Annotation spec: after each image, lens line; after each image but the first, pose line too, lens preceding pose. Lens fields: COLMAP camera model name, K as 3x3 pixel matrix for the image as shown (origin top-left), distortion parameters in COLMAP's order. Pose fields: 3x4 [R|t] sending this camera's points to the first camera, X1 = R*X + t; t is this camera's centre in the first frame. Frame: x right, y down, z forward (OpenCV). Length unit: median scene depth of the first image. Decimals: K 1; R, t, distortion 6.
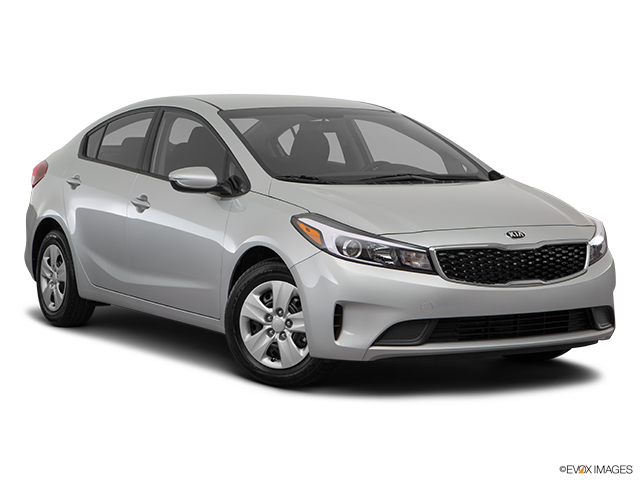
lens RADIAL K [[1374.8, 0, 320.0], [0, 1374.8, 240.0], [0, 0, 1]] dist [0.024792, 0.004038]
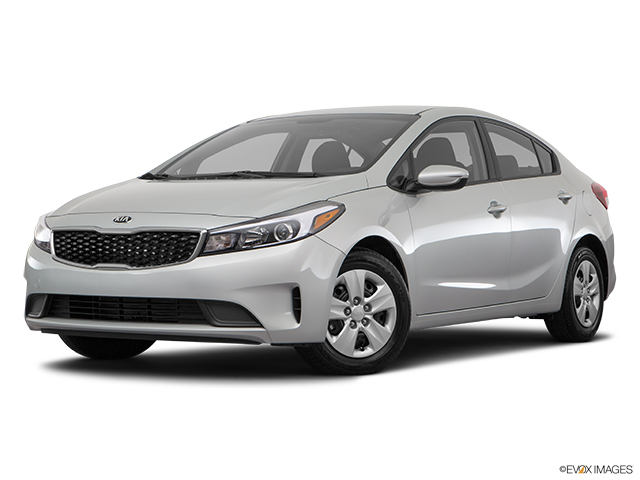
lens RADIAL K [[1374.8, 0, 320.0], [0, 1374.8, 240.0], [0, 0, 1]] dist [0.024792, 0.004038]
pose [[0.466203, 0.007000, -0.884650, 1.108517], [-0.064392, 0.997585, -0.026040, 0.028081], [0.882331, 0.069104, 0.465528, 0.658682]]
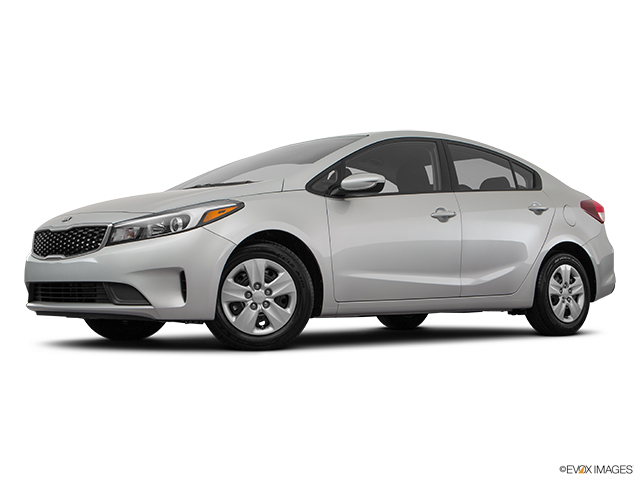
lens RADIAL K [[945.2, 0, 320.0], [0, 945.2, 240.0], [0, 0, 1]] dist [0.036490, 0.038645]
pose [[0.190972, -0.045404, -0.980545, 1.025797], [-0.064511, 0.996190, -0.058692, 0.050164], [0.979473, 0.074464, 0.187315, 1.065912]]
